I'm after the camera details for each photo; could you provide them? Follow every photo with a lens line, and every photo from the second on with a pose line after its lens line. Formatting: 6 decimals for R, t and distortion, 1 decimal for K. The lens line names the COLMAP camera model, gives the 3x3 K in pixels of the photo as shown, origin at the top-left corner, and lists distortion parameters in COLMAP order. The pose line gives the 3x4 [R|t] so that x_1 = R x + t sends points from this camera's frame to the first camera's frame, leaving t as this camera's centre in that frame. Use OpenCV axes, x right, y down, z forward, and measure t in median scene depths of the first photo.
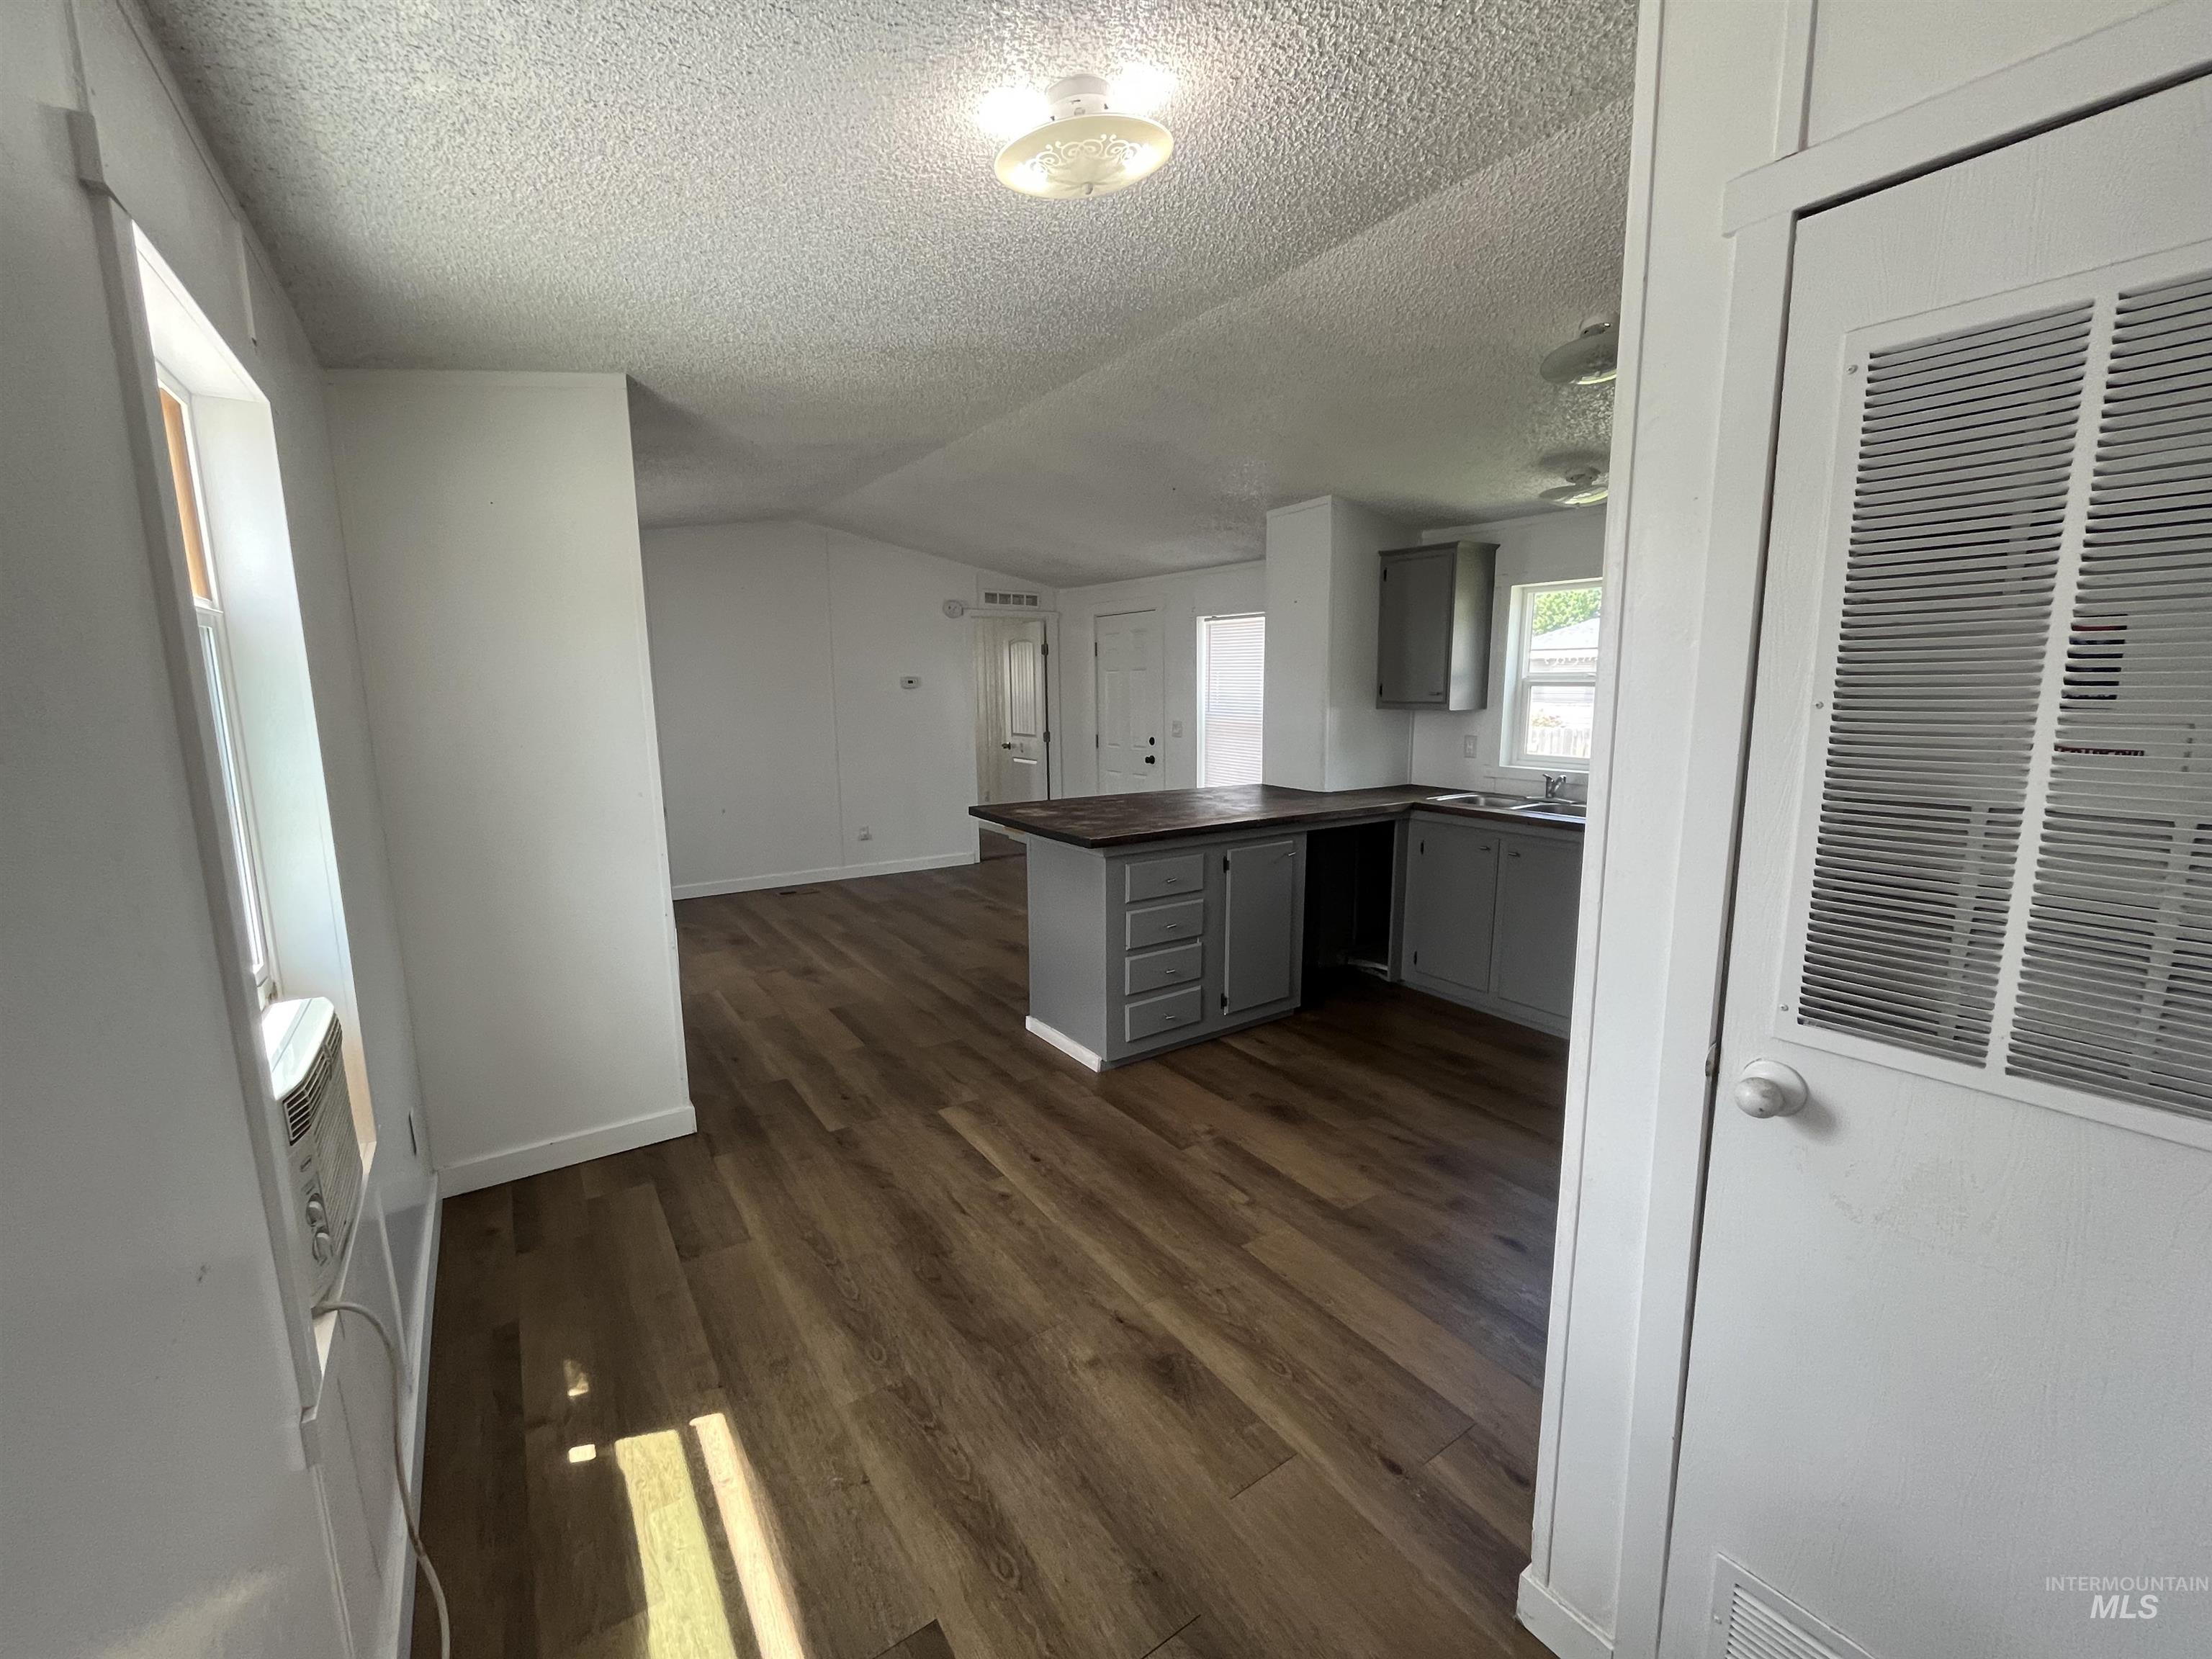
lens RADIAL K [[897.9, 0, 1106.0], [0, 897.9, 829.5], [0, 0, 1]] dist [-0.000001, -0.000007]
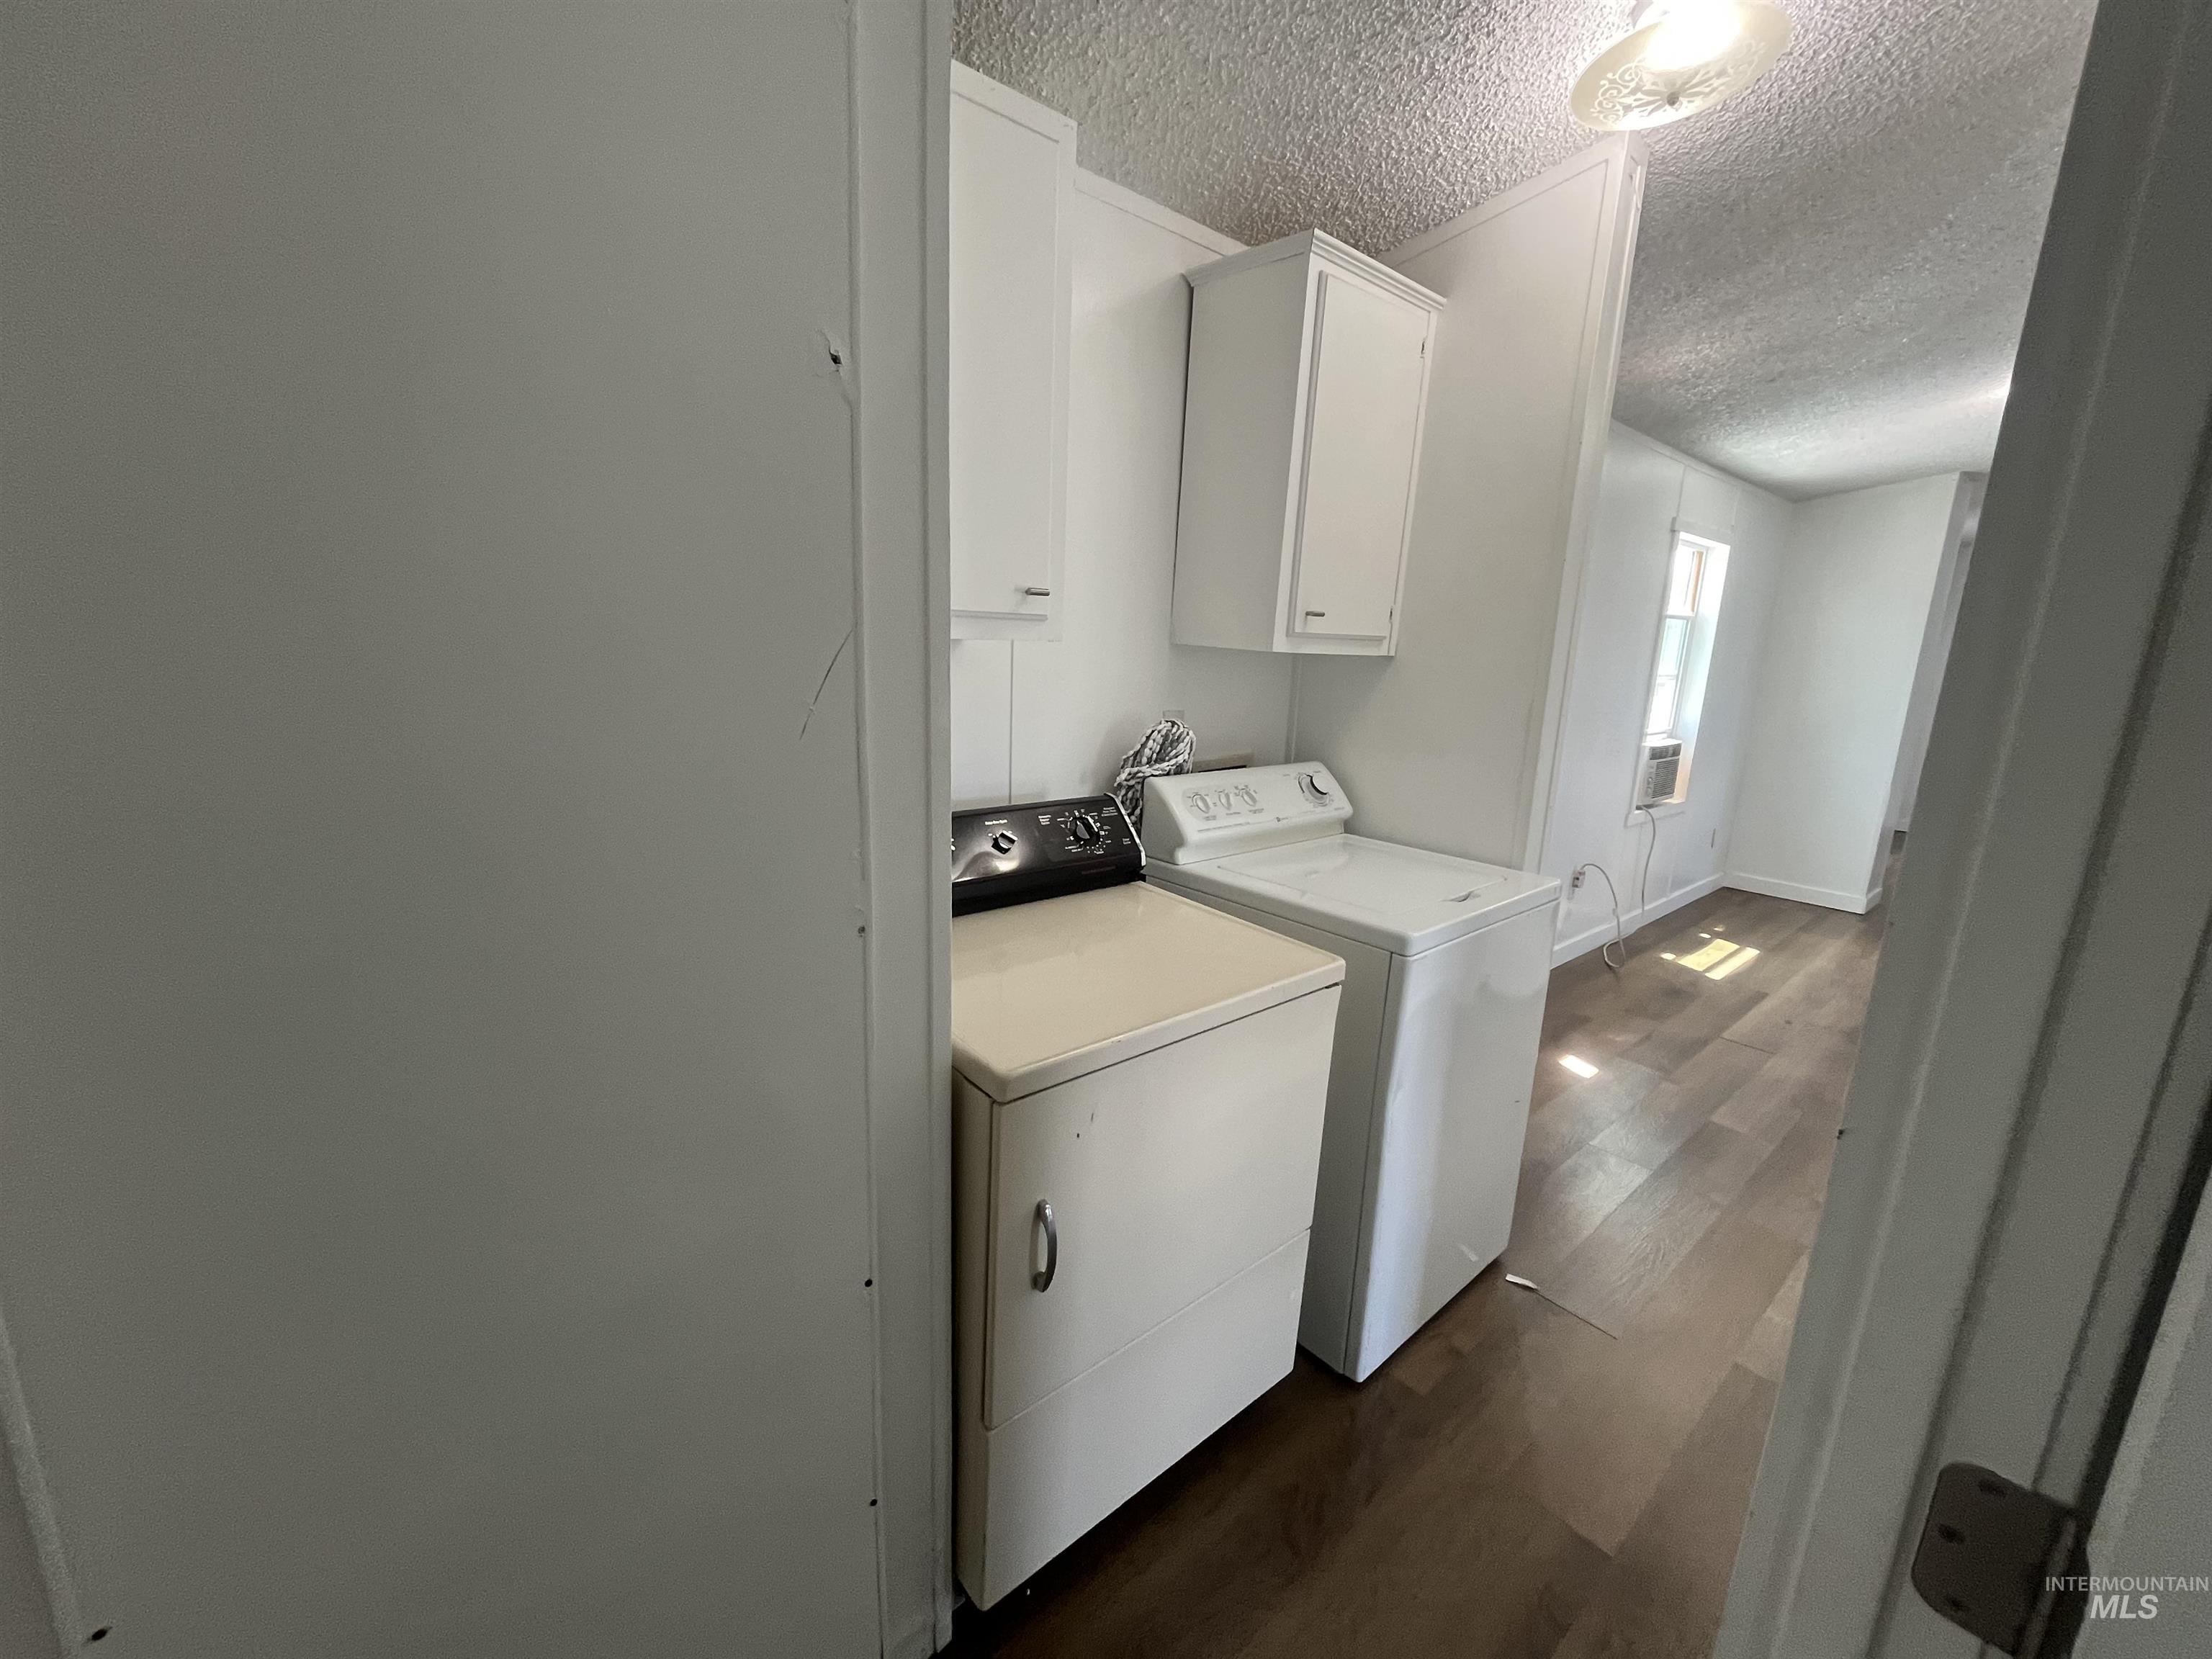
lens RADIAL K [[897.9, 0, 1106.0], [0, 897.9, 829.5], [0, 0, 1]] dist [-0.000001, -0.000007]
pose [[0.113194, 0.220456, -0.968807, 1.031202], [-0.192480, 0.961467, 0.196297, 0.131139], [0.974751, 0.164256, 0.151266, -0.705206]]
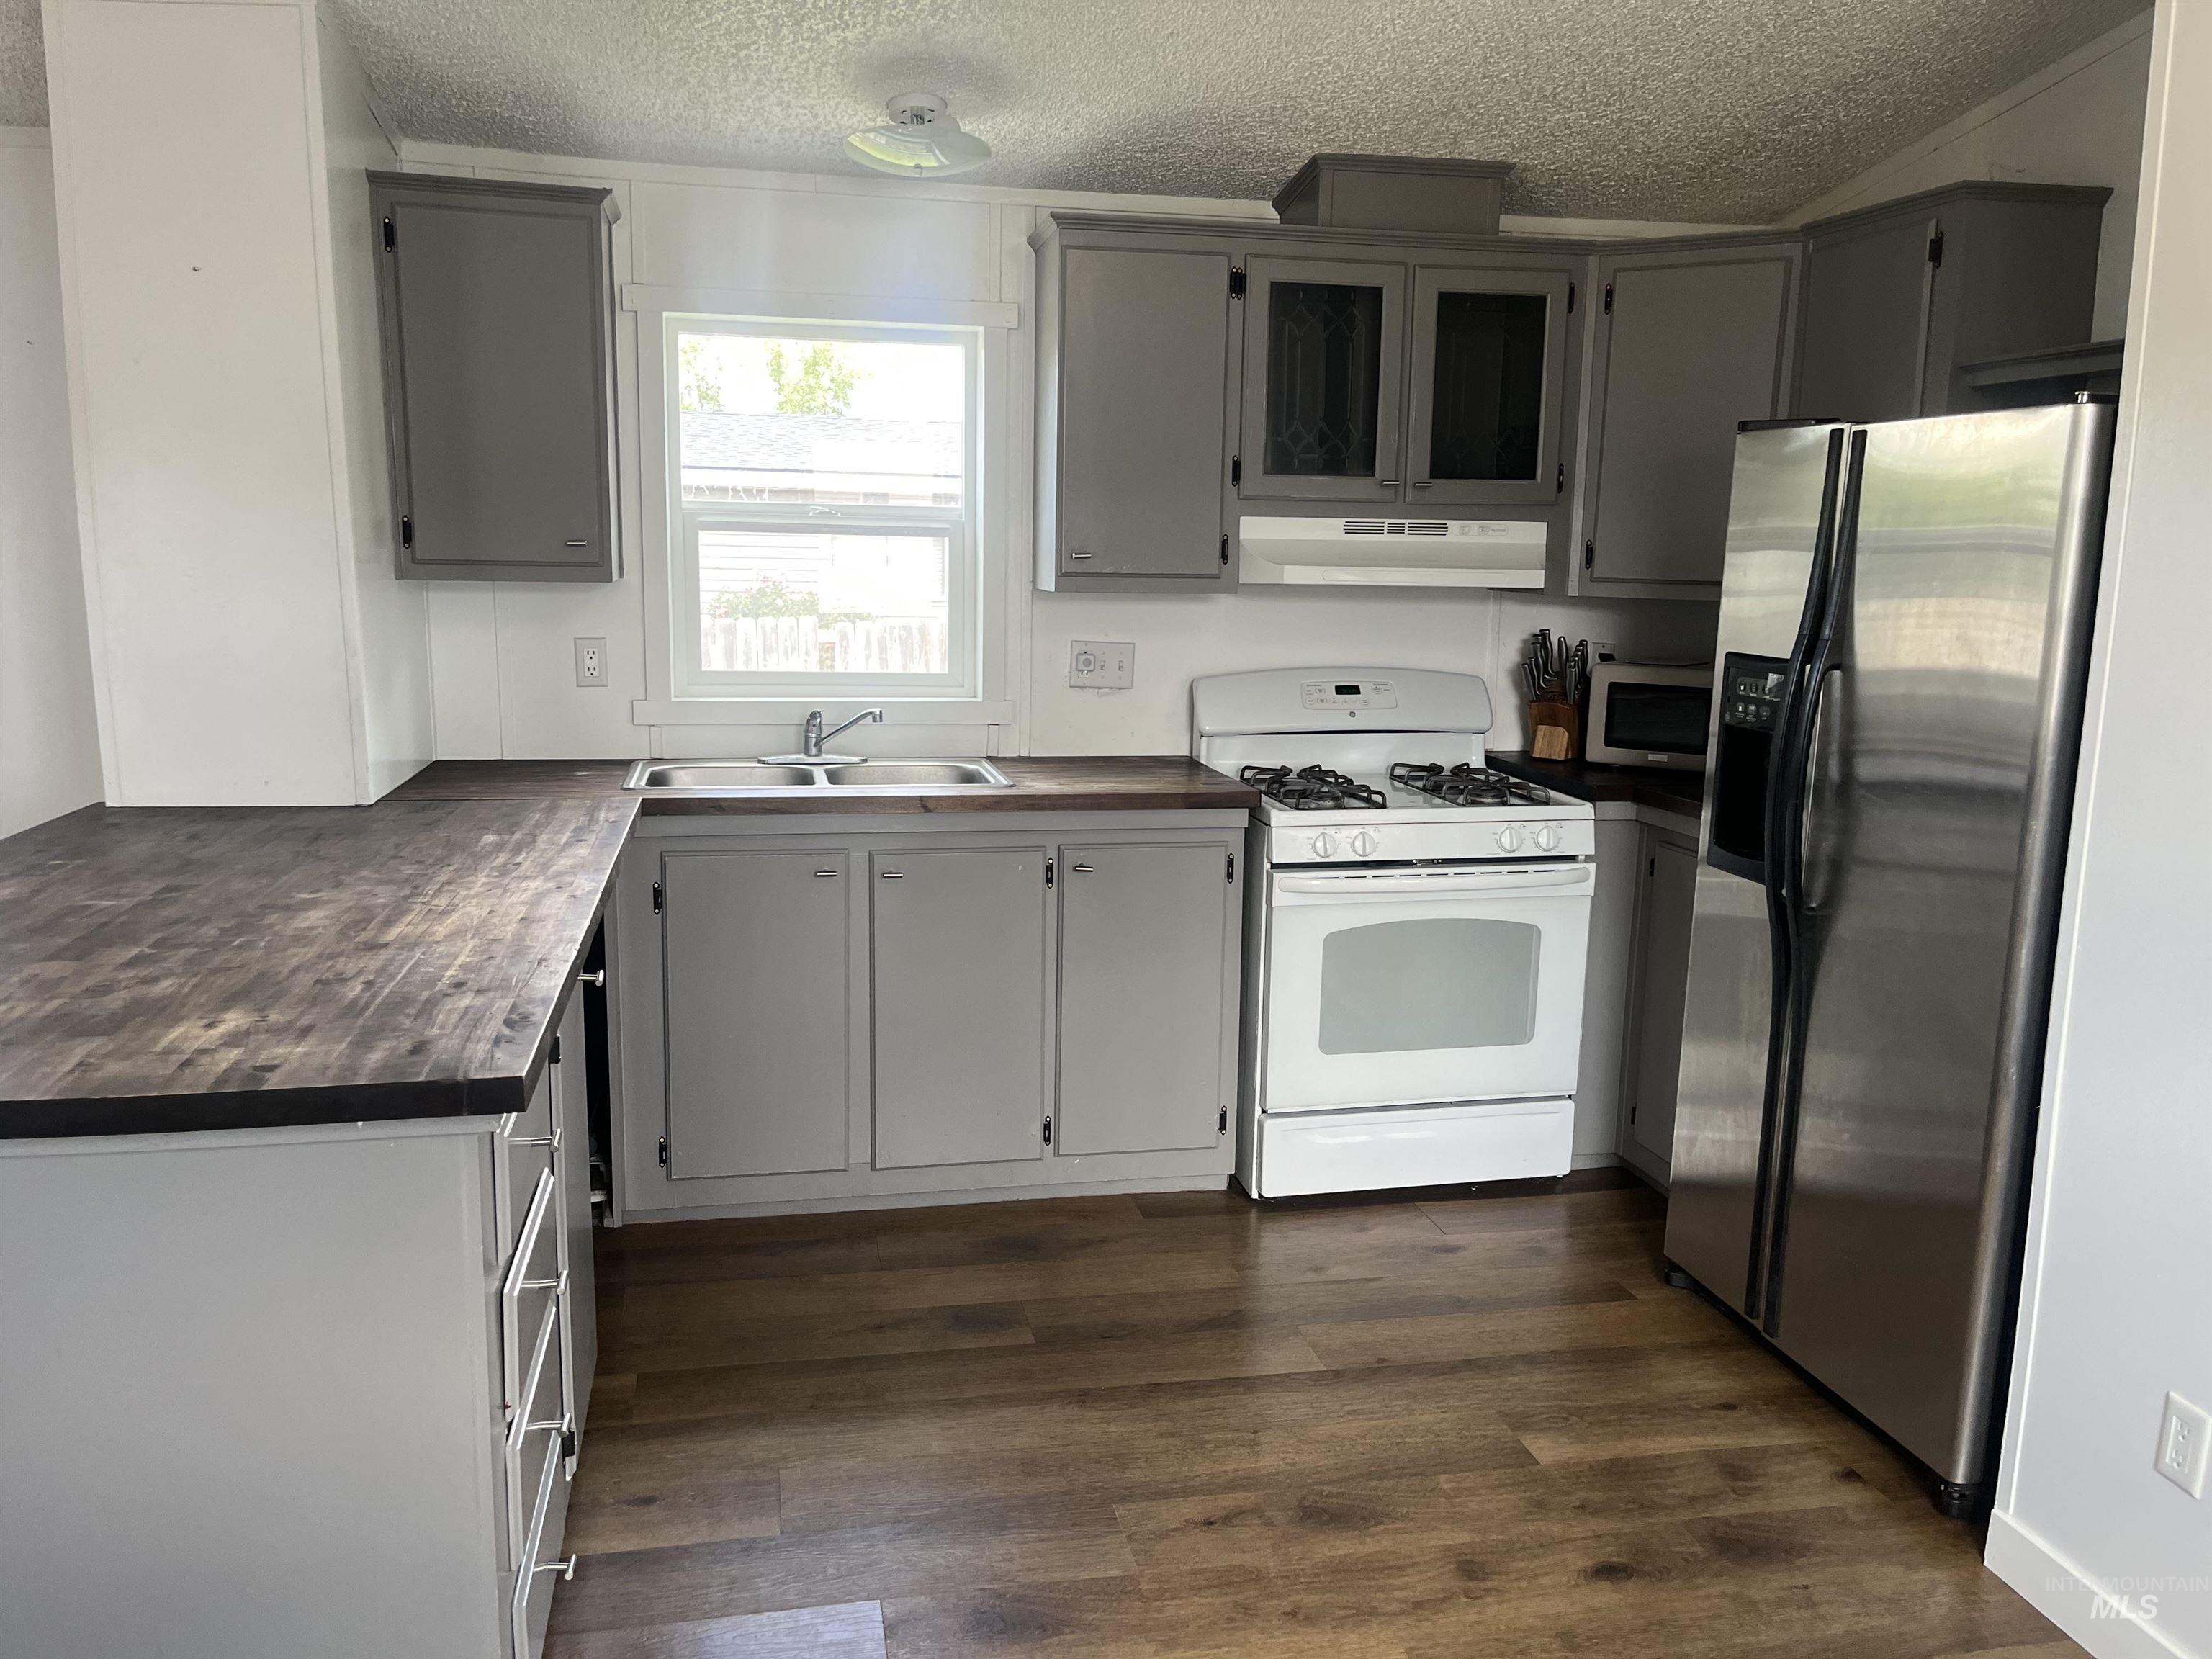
lens RADIAL K [[1667.1, 0, 1106.0], [0, 1667.1, 829.5], [0, 0, 1]] dist [0.026642, -0.003712]
pose [[0.385966, -0.144866, 0.911067, -0.432169], [0.122221, 0.986917, 0.105149, -0.104206], [-0.914381, 0.070767, 0.398623, 0.689013]]
